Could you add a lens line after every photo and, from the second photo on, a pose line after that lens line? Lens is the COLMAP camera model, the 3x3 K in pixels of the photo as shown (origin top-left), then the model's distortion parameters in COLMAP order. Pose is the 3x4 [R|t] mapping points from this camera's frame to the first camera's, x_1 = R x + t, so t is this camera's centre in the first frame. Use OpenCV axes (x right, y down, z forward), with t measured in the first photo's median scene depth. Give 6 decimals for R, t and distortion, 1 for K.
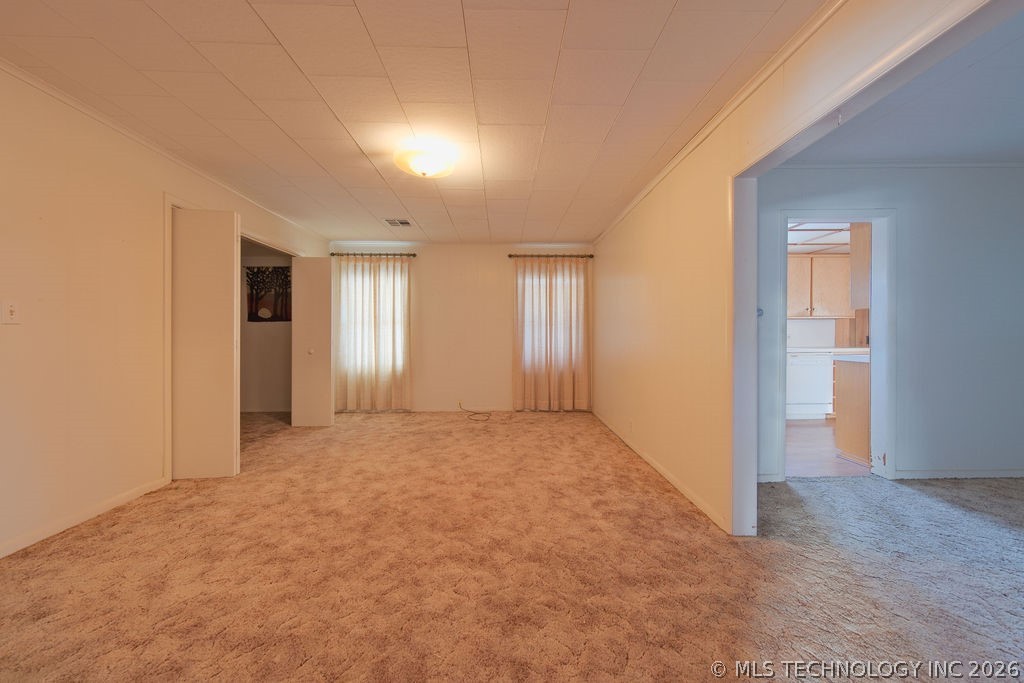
lens RADIAL K [[377.1, 0, 512.2], [0, 377.1, 336.3], [0, 0, 1]] dist [0.001043, 0.000224]
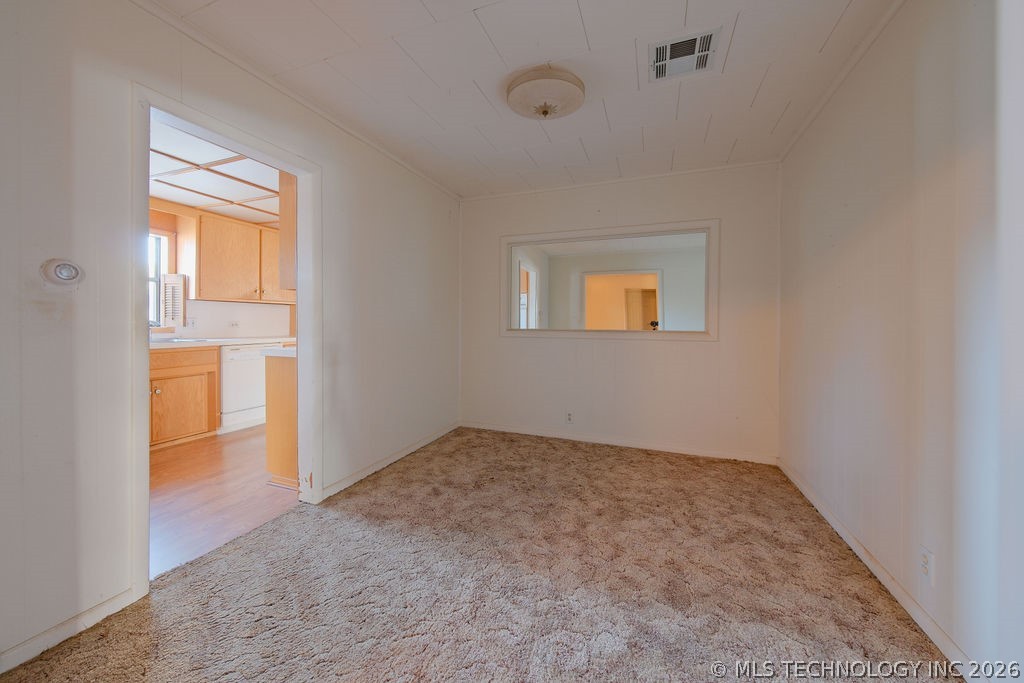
lens RADIAL K [[377.1, 0, 512.2], [0, 377.1, 336.3], [0, 0, 1]] dist [0.001043, 0.000224]
pose [[0.376154, -0.028922, 0.926106, 0.430171], [0.000931, 0.999524, 0.030837, 0.003732], [-0.926557, -0.010738, 0.376002, 0.325034]]
